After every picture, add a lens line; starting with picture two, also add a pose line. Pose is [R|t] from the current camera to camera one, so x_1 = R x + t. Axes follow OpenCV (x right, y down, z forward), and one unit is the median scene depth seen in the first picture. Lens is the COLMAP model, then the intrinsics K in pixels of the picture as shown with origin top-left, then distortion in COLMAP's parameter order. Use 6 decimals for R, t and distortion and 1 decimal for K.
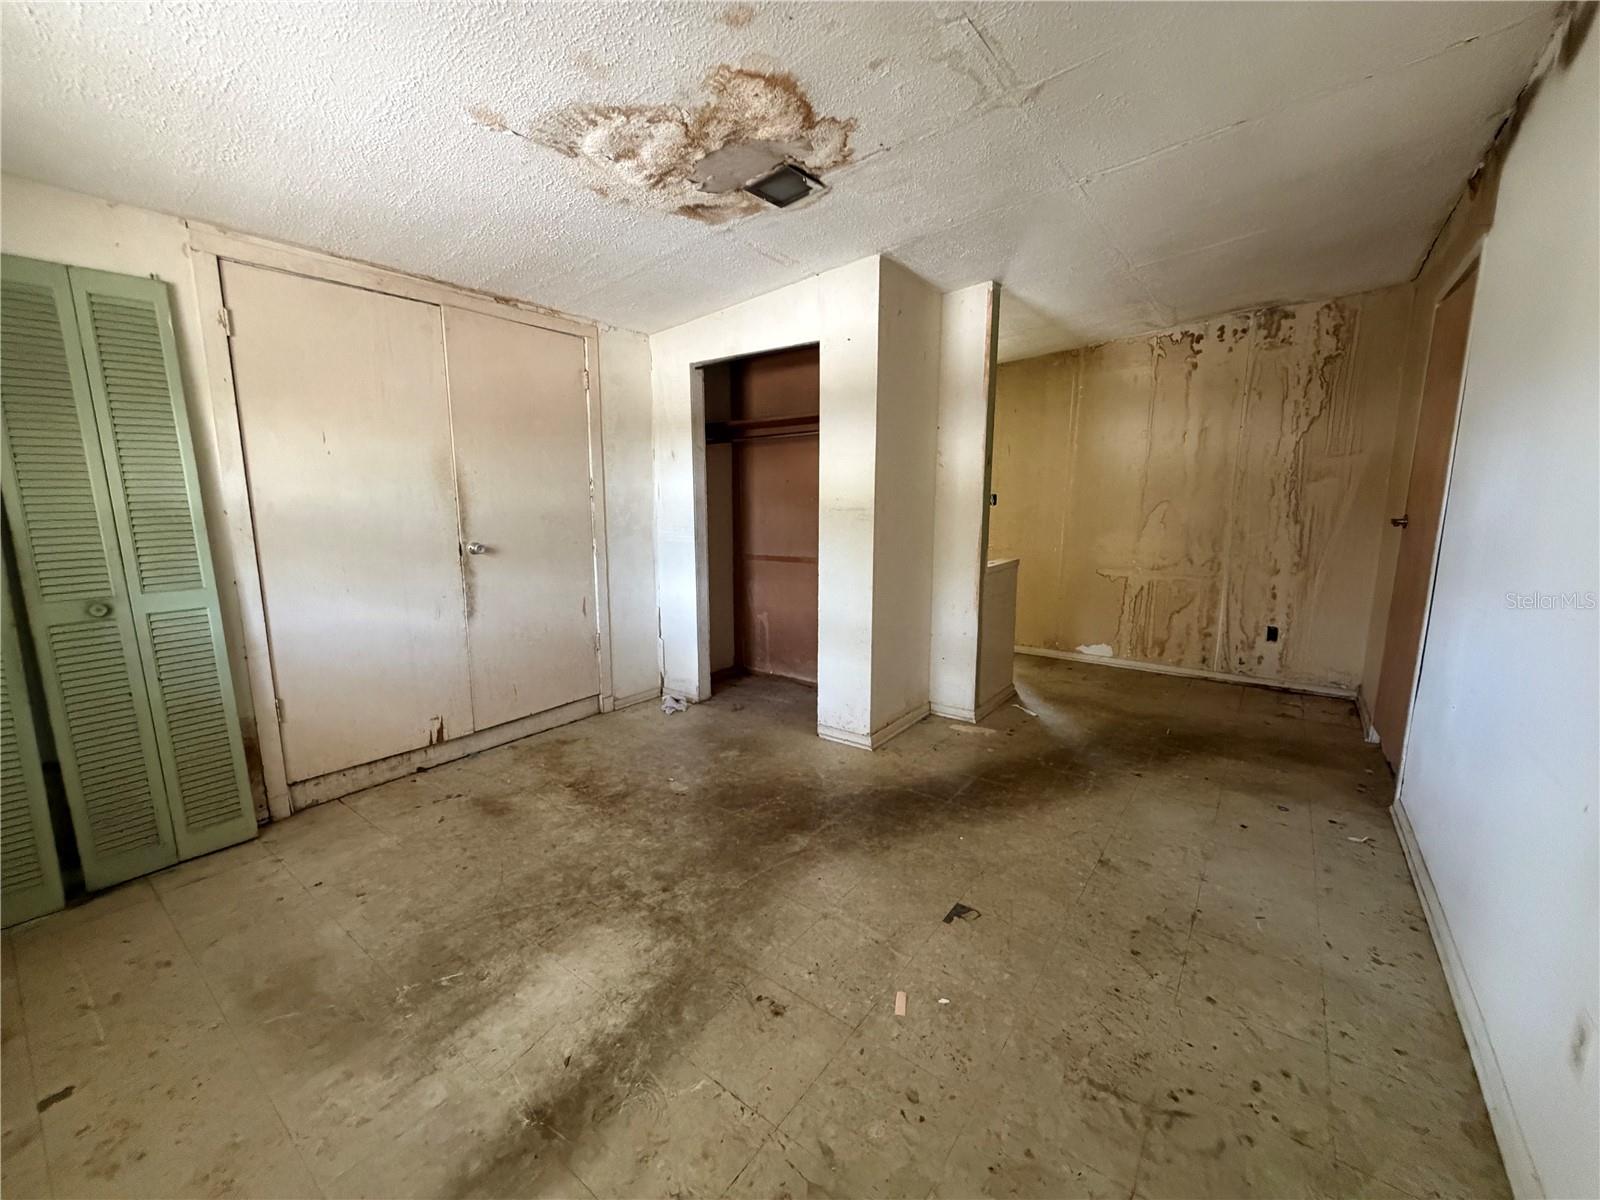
lens RADIAL K [[640.2, 0, 803.0], [0, 640.2, 598.4], [0, 0, 1]] dist [0.000379, -0.000107]
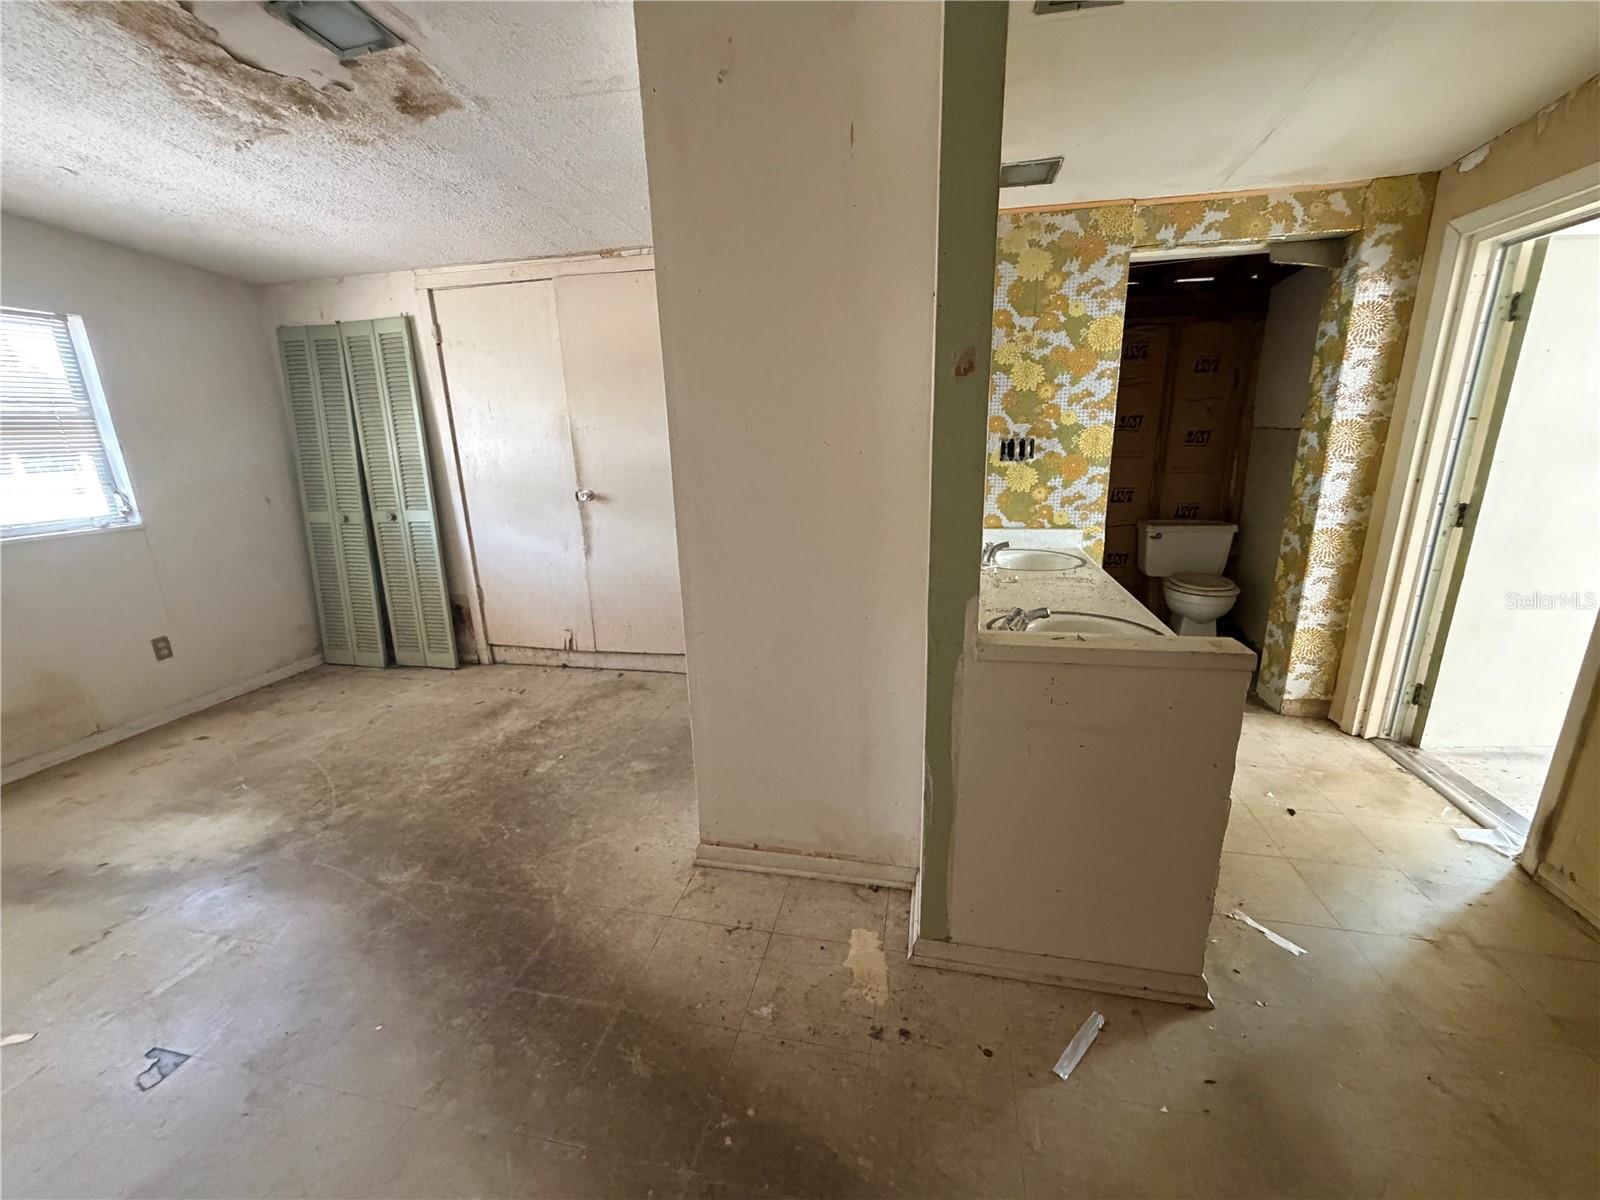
lens RADIAL K [[640.2, 0, 797.8], [0, 640.2, 601.0], [0, 0, 1]] dist [0.000379, -0.000107]
pose [[0.412218, 0.228067, -0.882078, 0.753962], [-0.121027, 0.973289, 0.195091, -0.178854], [0.903011, 0.026336, 0.428809, 0.936148]]
